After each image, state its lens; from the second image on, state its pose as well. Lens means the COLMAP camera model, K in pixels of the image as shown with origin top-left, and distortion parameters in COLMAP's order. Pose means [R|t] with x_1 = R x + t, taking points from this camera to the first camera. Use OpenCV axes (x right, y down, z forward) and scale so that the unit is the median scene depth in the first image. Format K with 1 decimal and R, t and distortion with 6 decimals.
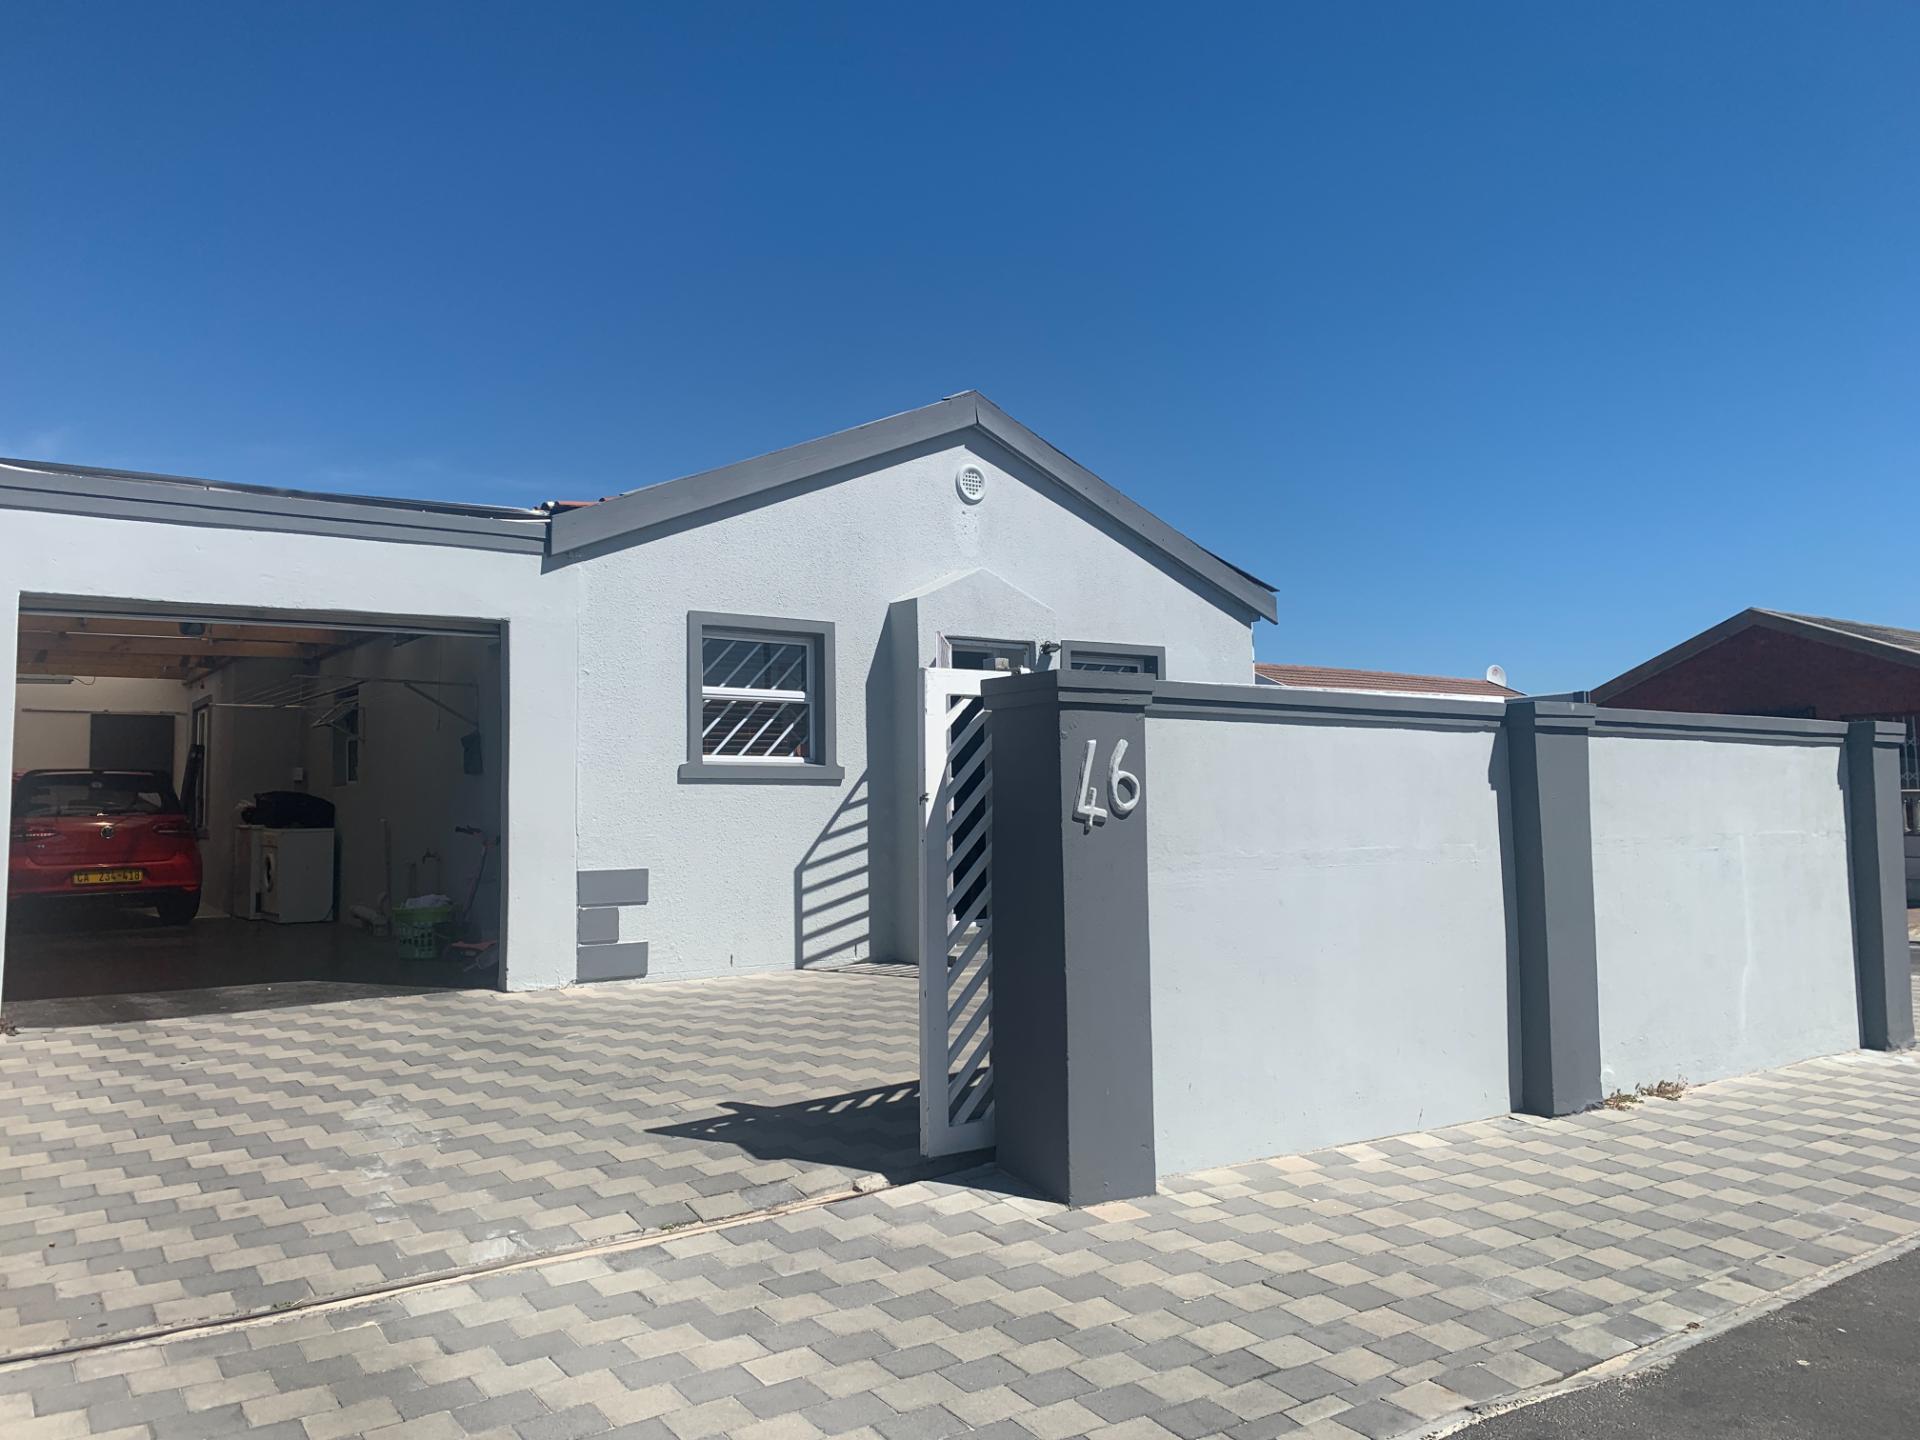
lens RADIAL K [[1471.1, 0, 957.1], [0, 1471.1, 734.1], [0, 0, 1]] dist [0.074357, -0.097255]
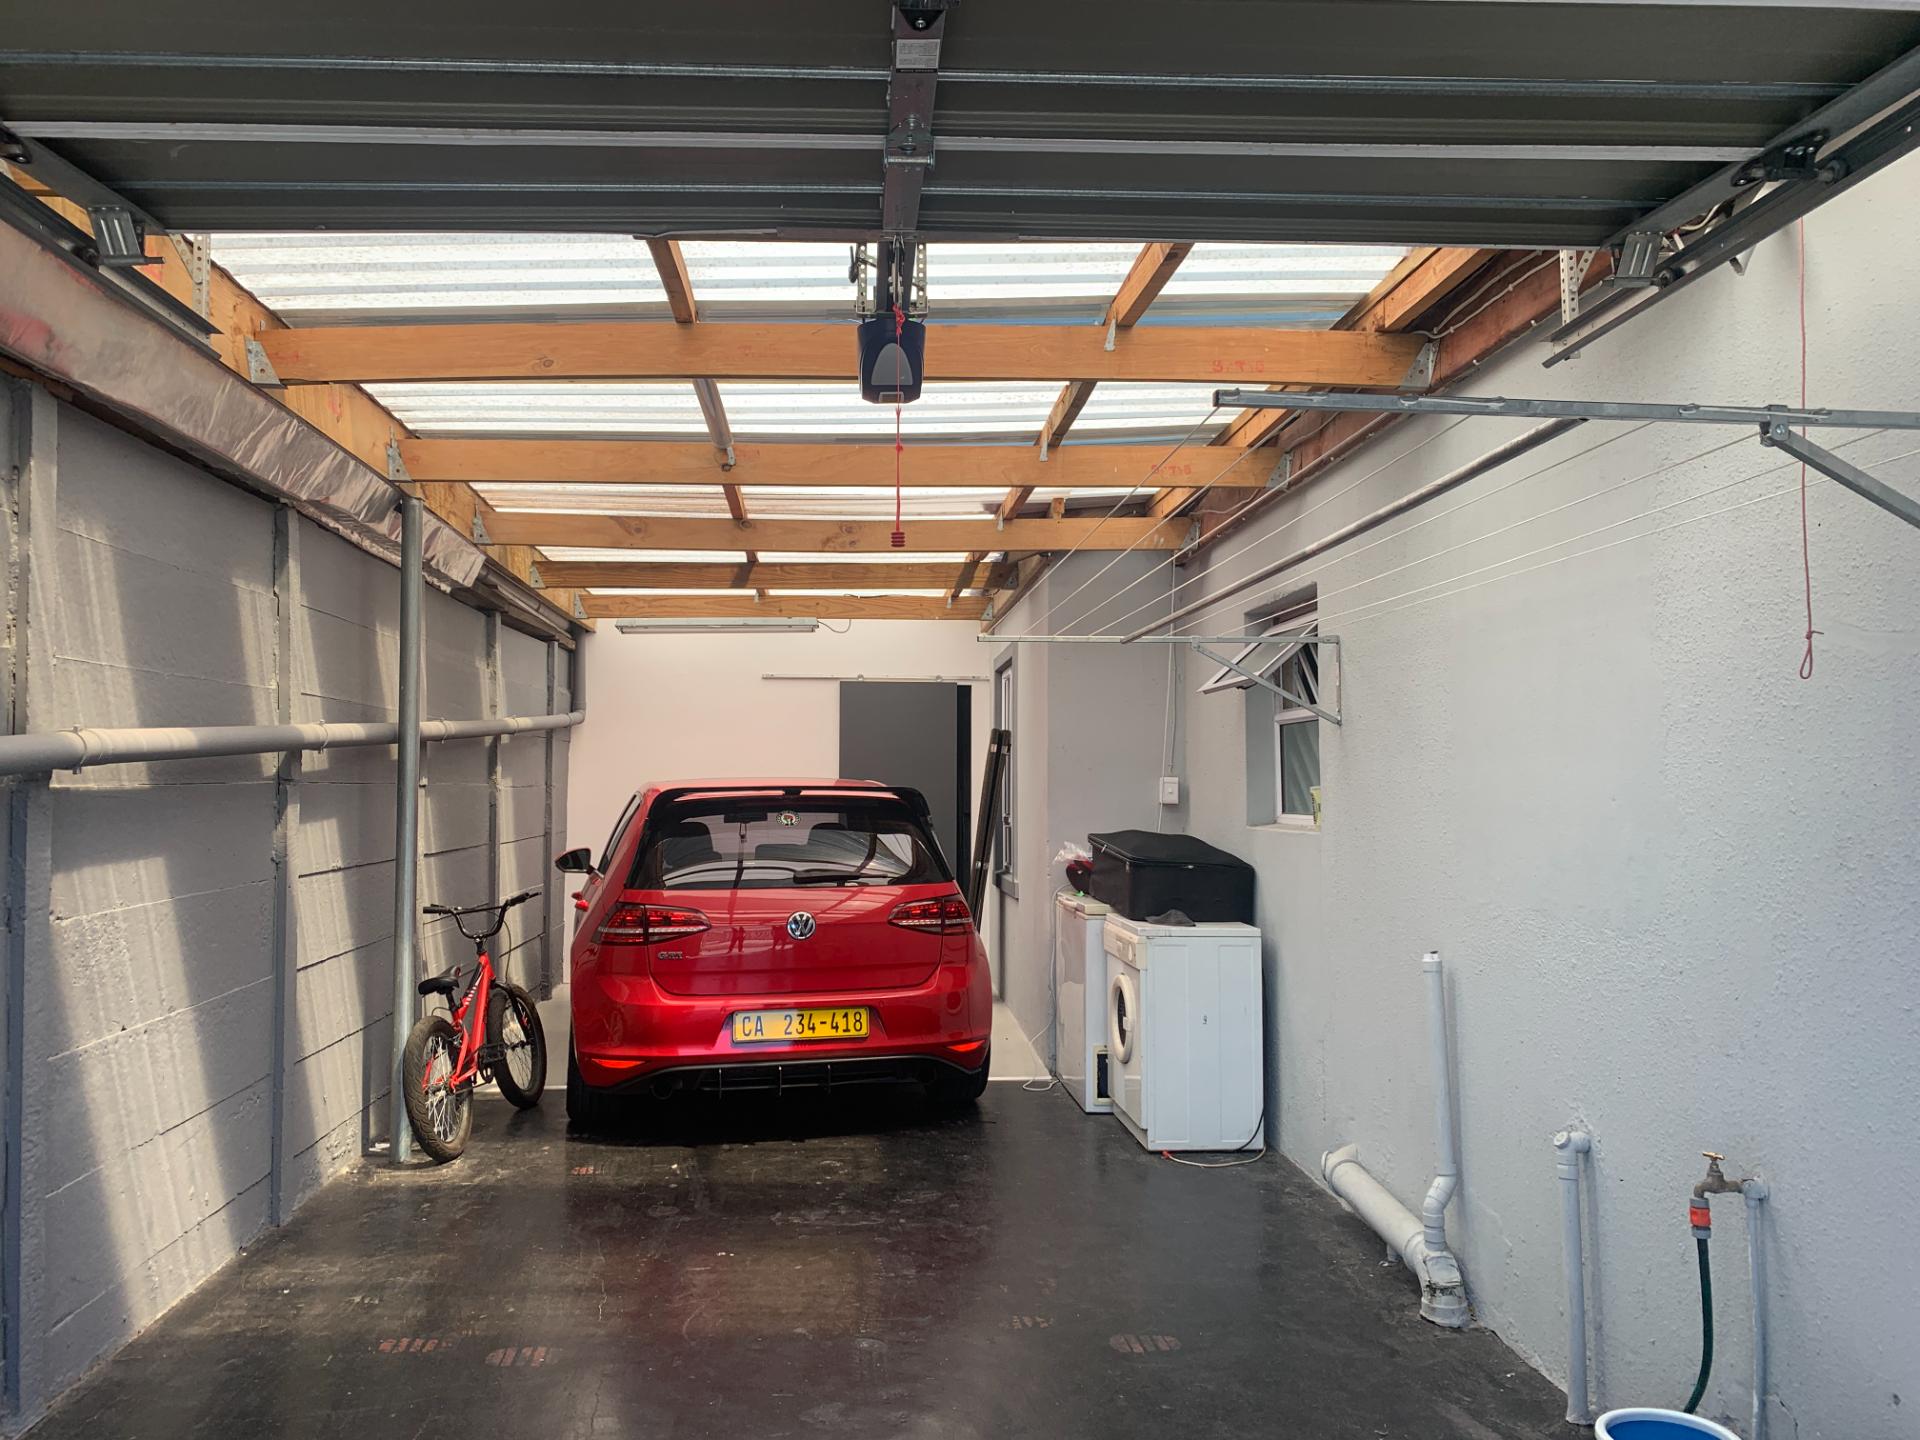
lens RADIAL K [[1471.1, 0, 957.1], [0, 1471.1, 734.1], [0, 0, 1]] dist [0.074357, -0.097255]
pose [[0.862151, -0.009462, -0.506563, -0.270323], [0.019061, 0.999724, 0.013766, 0.000186], [0.506292, -0.021524, 0.862093, 0.574703]]
